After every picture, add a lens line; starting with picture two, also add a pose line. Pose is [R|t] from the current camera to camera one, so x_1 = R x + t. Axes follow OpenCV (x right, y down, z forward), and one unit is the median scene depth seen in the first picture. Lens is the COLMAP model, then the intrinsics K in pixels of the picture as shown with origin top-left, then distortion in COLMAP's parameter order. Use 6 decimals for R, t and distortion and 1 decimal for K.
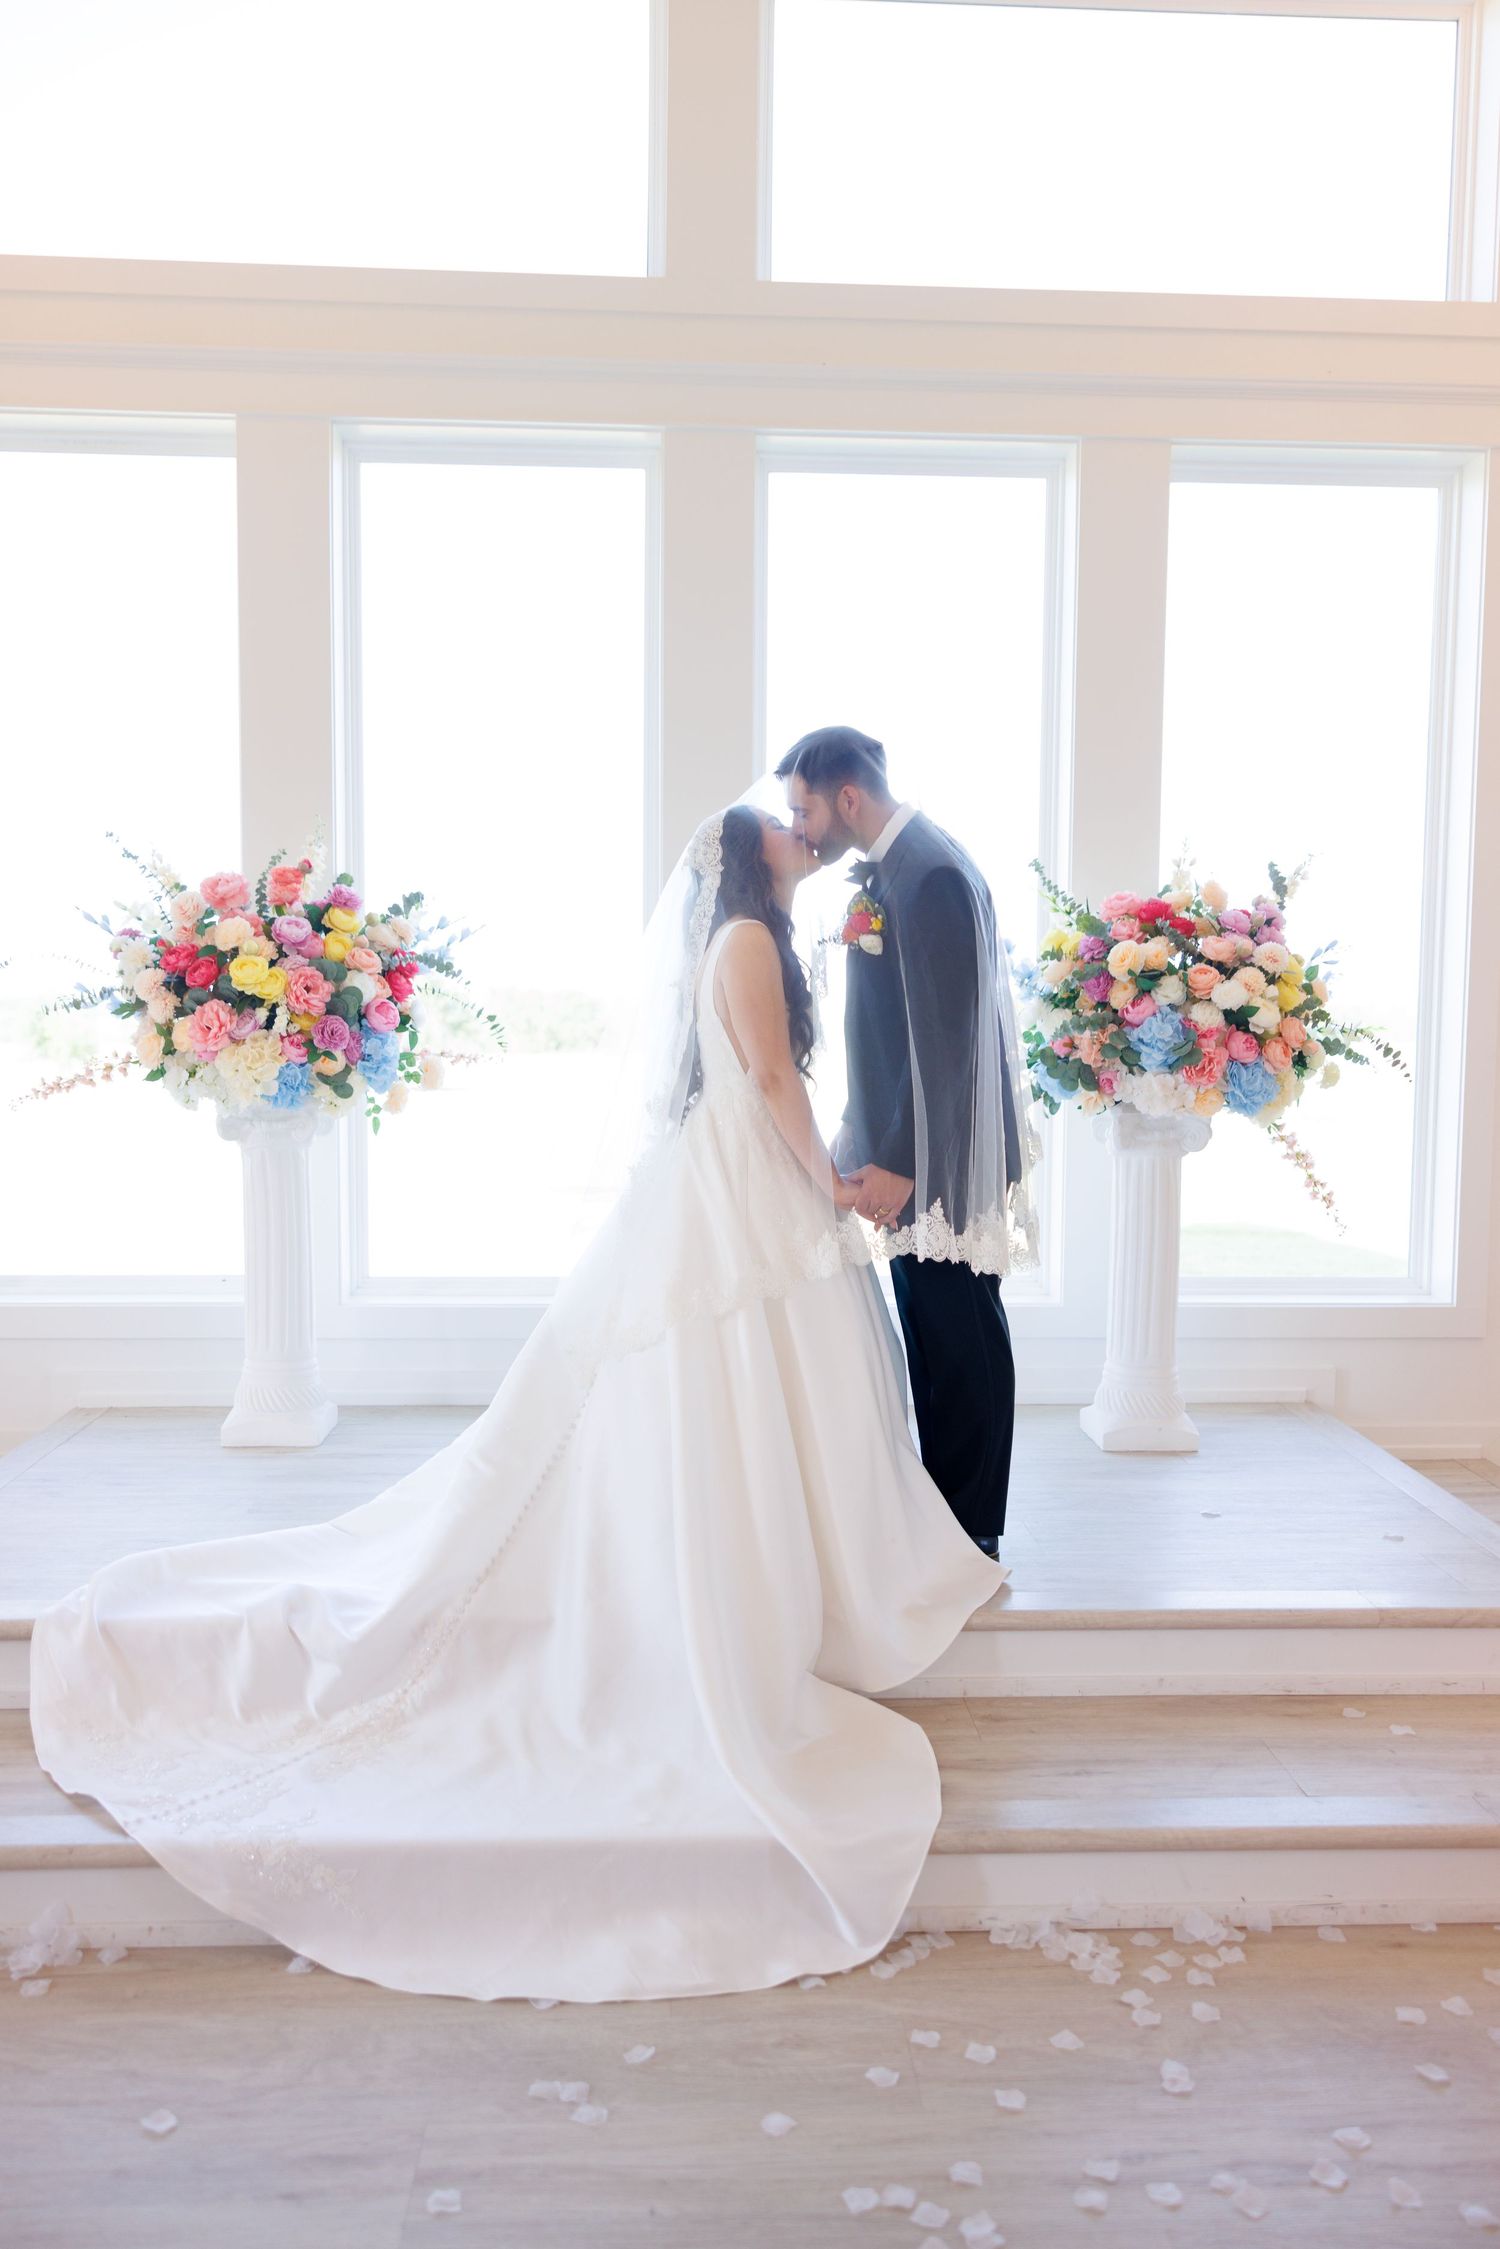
lens RADIAL K [[1788.5, 0, 757.4], [0, 1788.5, 1083.5], [0, 0, 1]] dist [0.067290, 0.001117]
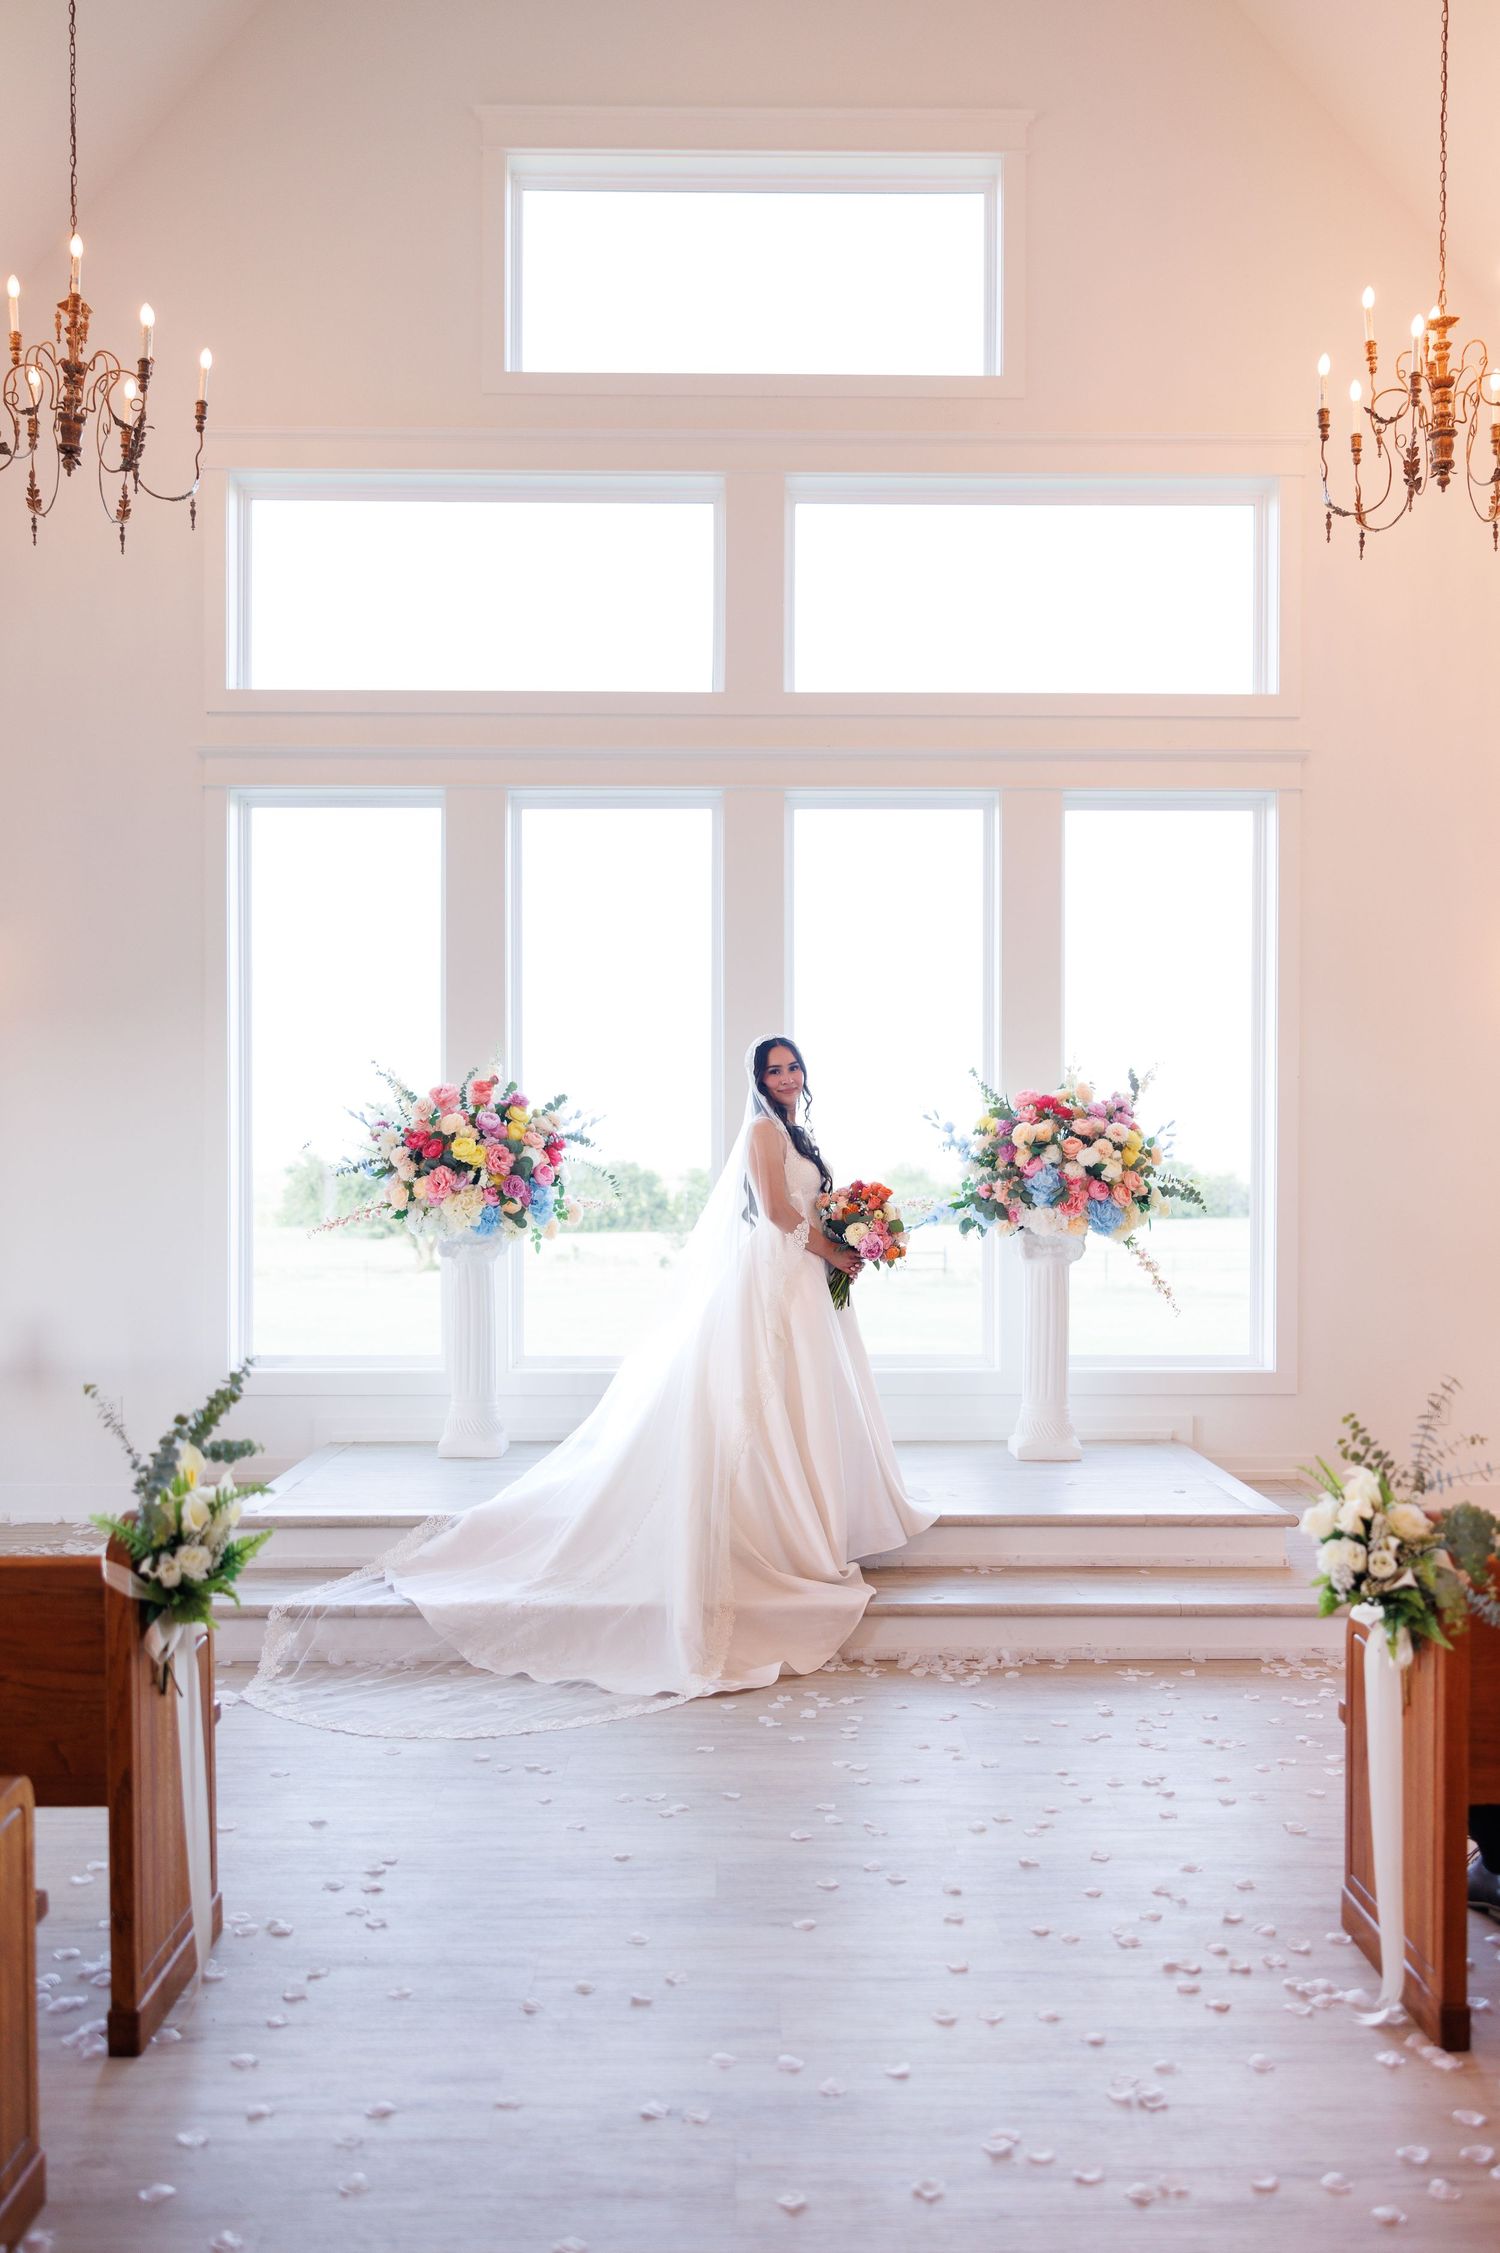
lens RADIAL K [[1874.0, 0, 750.0], [0, 1874.0, 1126.5], [0, 0, 1]] dist [0.098264, 0.000194]
pose [[0.999128, -0.009693, -0.040602, 0.035511], [0.006727, 0.997342, -0.072555, 0.039626], [0.041197, 0.072219, 0.996538, -0.620857]]
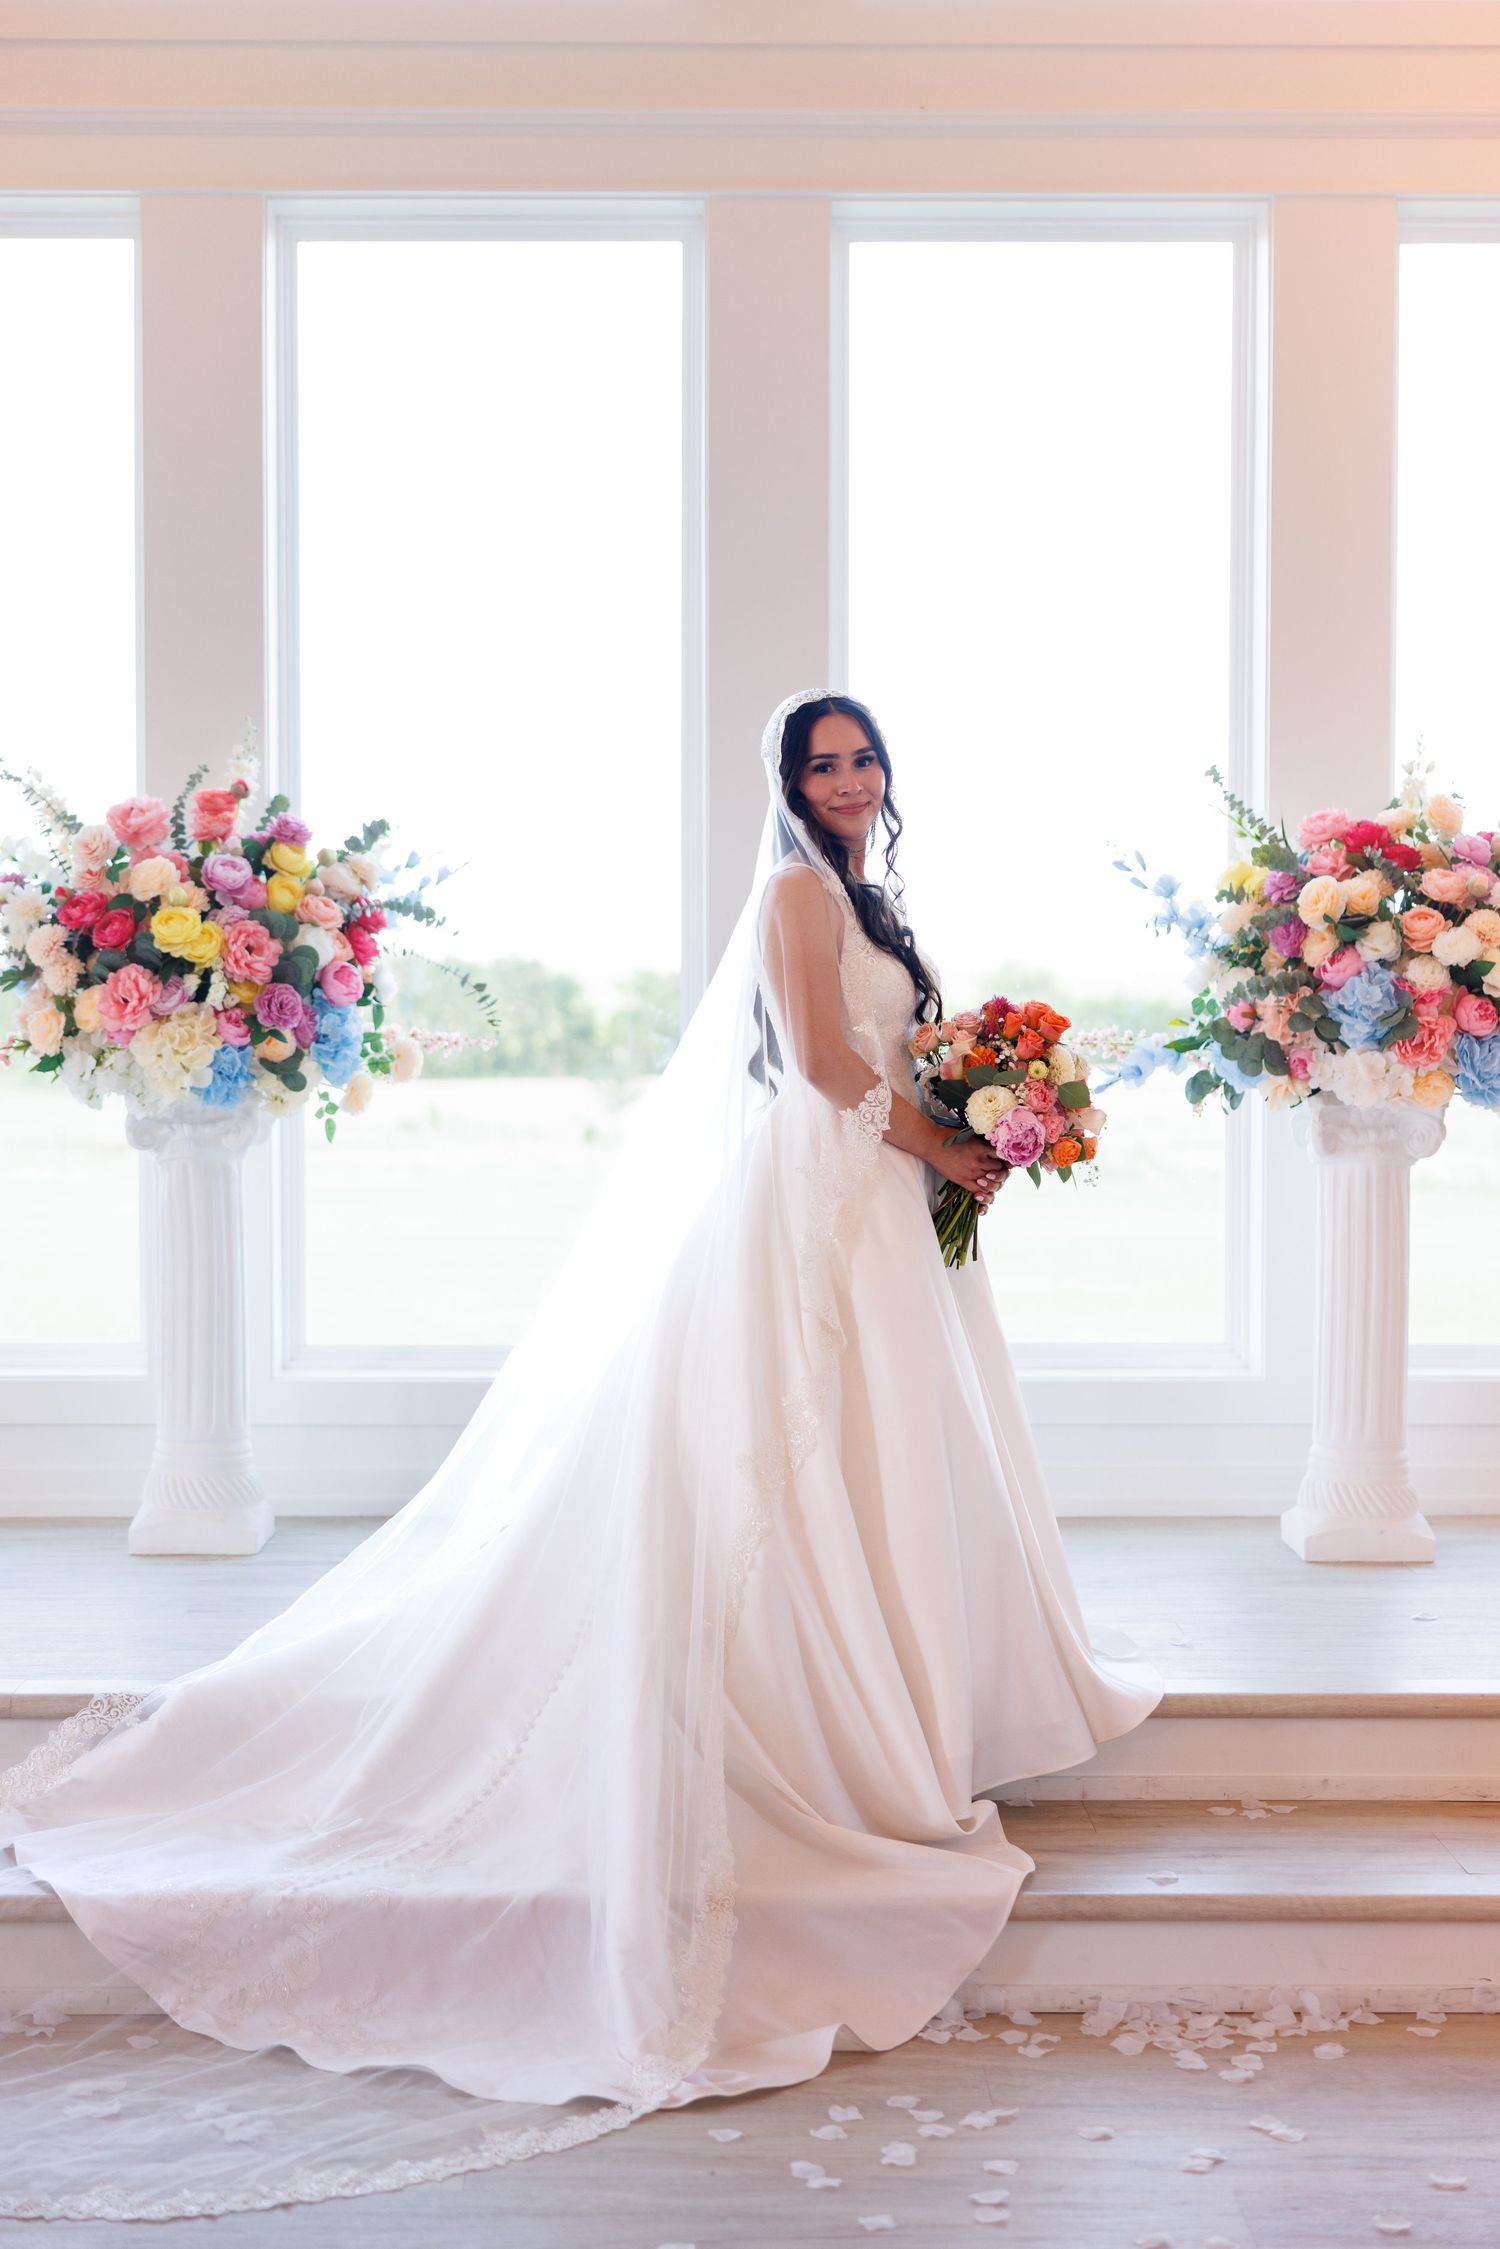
lens RADIAL K [[3321.5, 0, 741.7], [0, 3321.5, 1010.1], [0, 0, 1]] dist [0.089333, 0.005858]
pose [[0.999122, -0.007757, -0.041170, 0.018664], [0.006216, 0.999280, -0.037420, 0.027629], [0.041431, 0.037131, 0.998451, -0.407170]]
